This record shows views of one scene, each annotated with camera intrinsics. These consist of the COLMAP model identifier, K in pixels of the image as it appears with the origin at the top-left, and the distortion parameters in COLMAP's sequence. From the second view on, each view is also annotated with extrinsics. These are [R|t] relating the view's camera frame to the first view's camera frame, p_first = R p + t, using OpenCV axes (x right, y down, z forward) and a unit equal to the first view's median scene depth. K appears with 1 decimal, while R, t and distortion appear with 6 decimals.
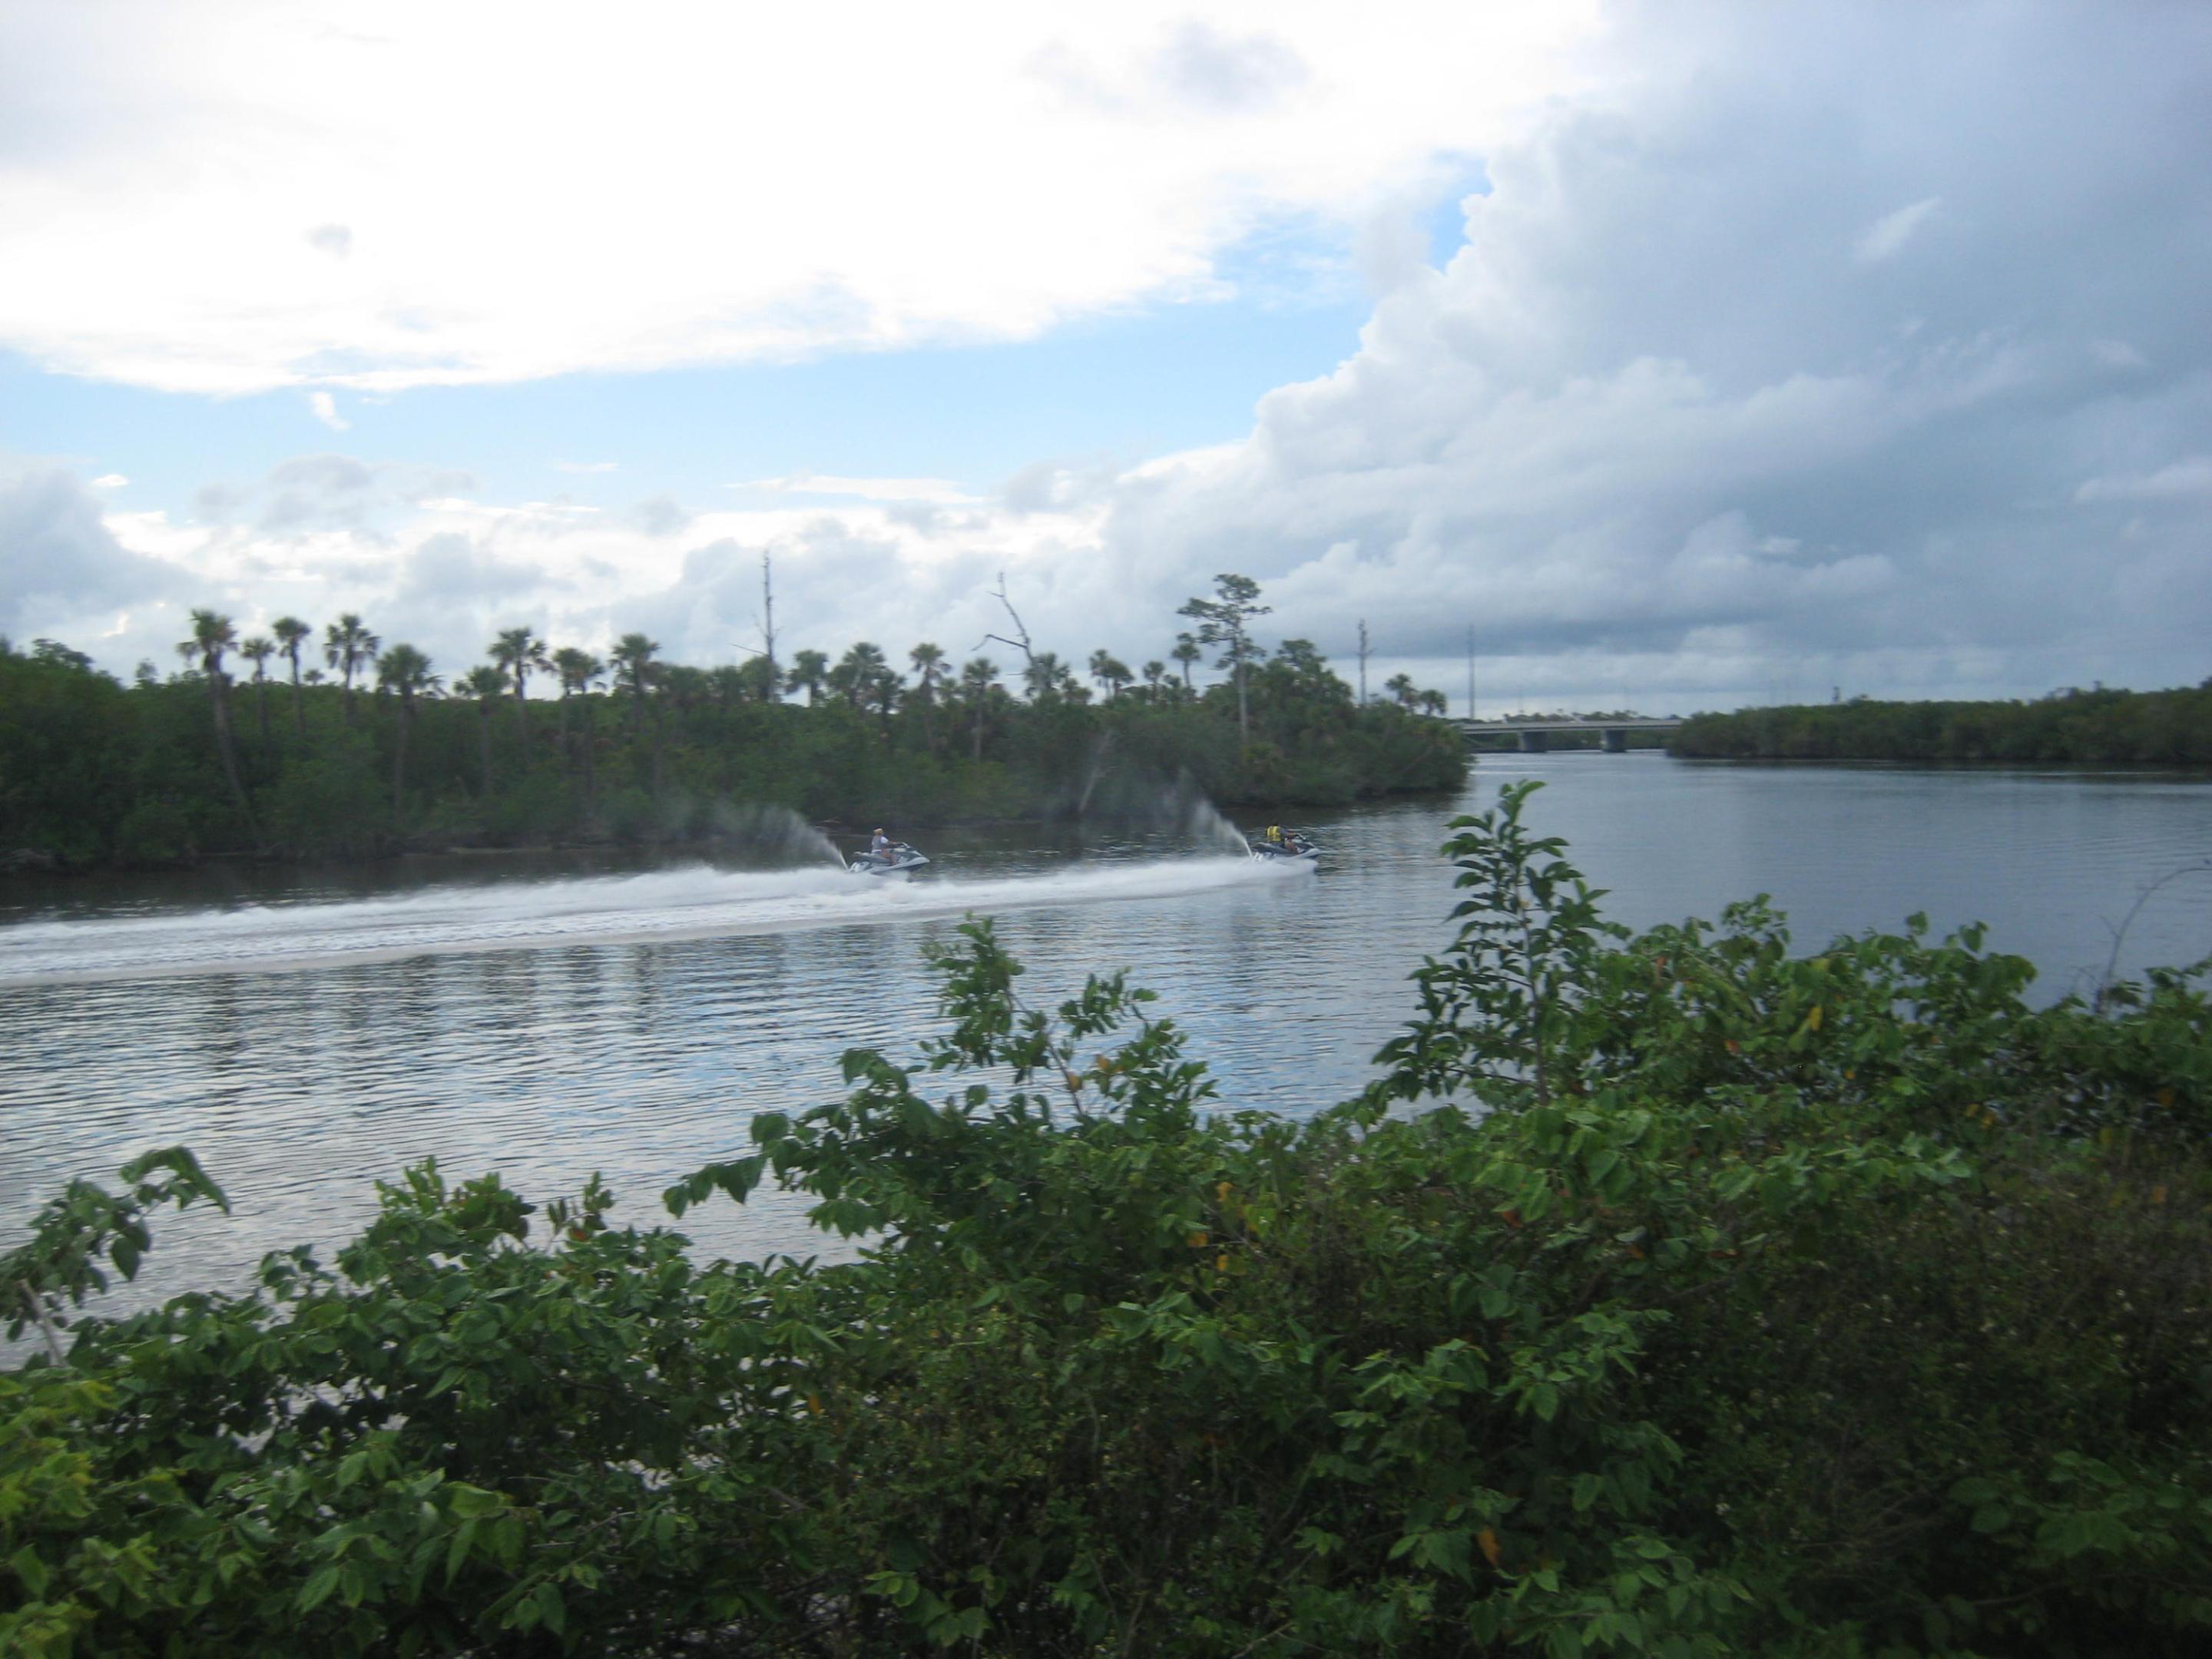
lens RADIAL K [[2272.0, 0, 1109.1], [0, 2272.0, 832.9], [0, 0, 1]] dist [-0.001117, 0.000000]
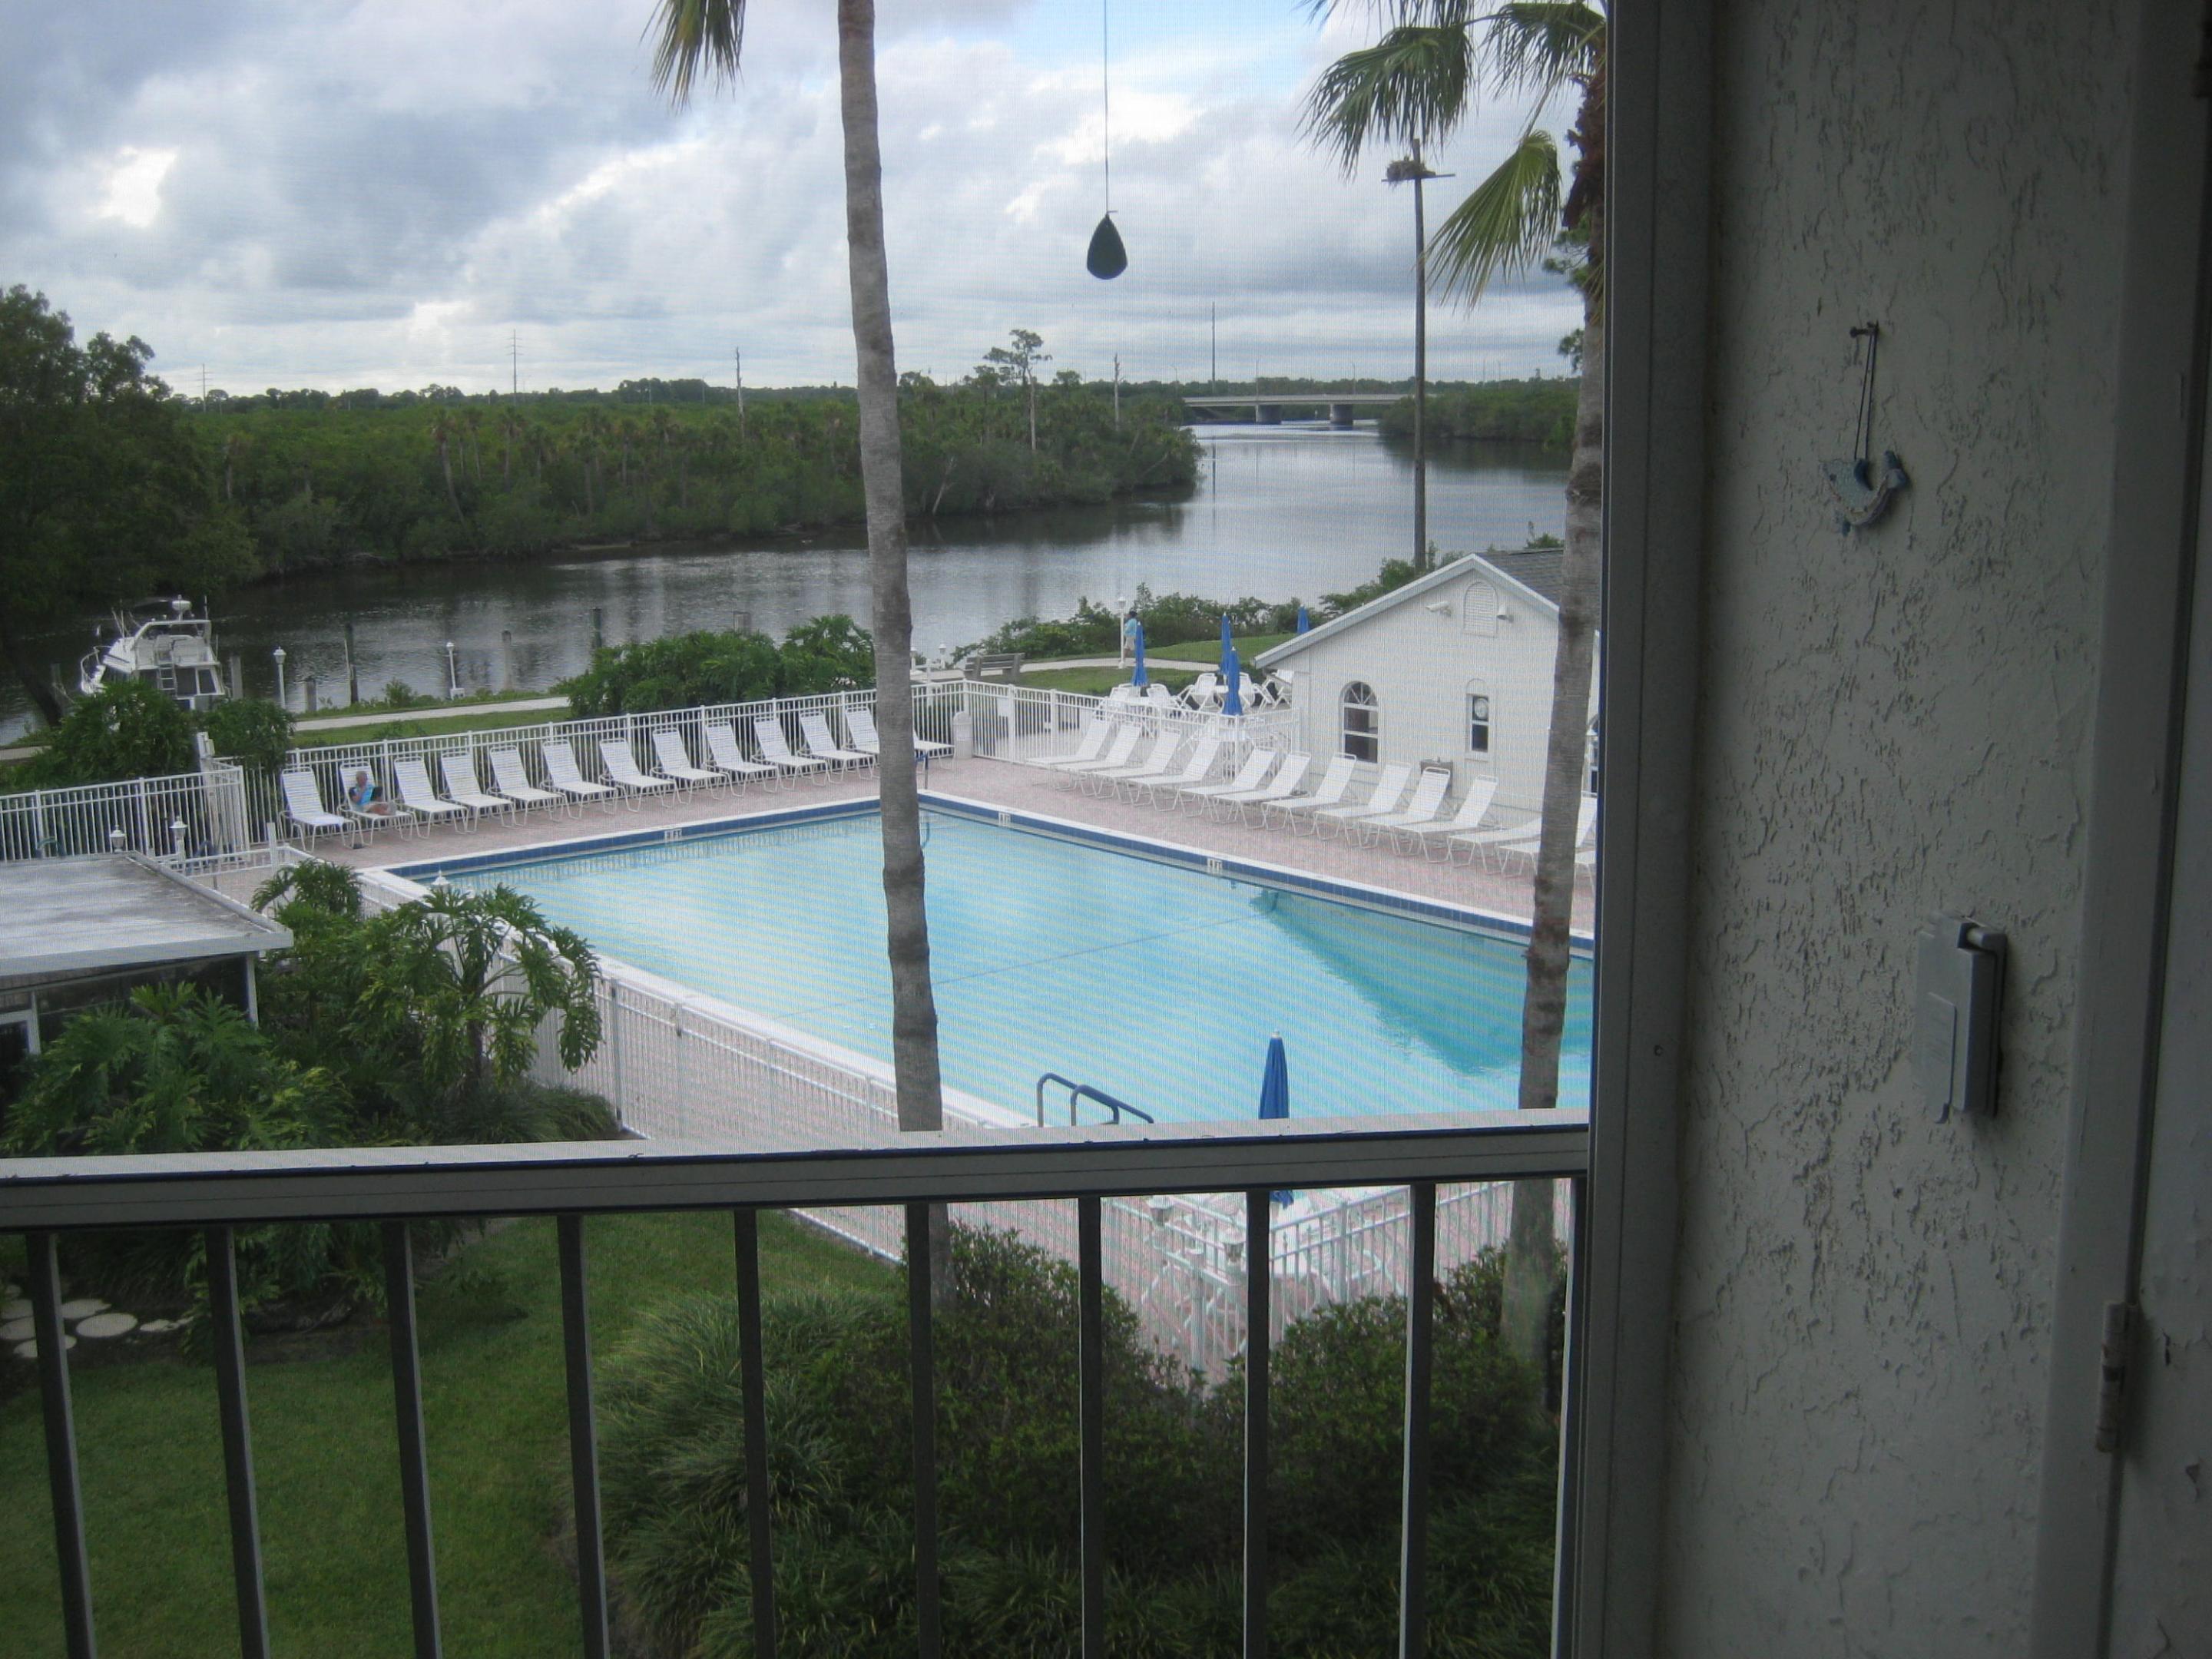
lens RADIAL K [[2272.0, 0, 1109.3], [0, 2272.0, 828.3], [0, 0, 1]] dist [-0.001117, 0.000000]
pose [[0.994290, -0.014358, 0.105738, -0.043961], [-0.001834, 0.988460, 0.151469, -0.023860], [-0.106693, -0.150798, 0.982790, -0.408333]]
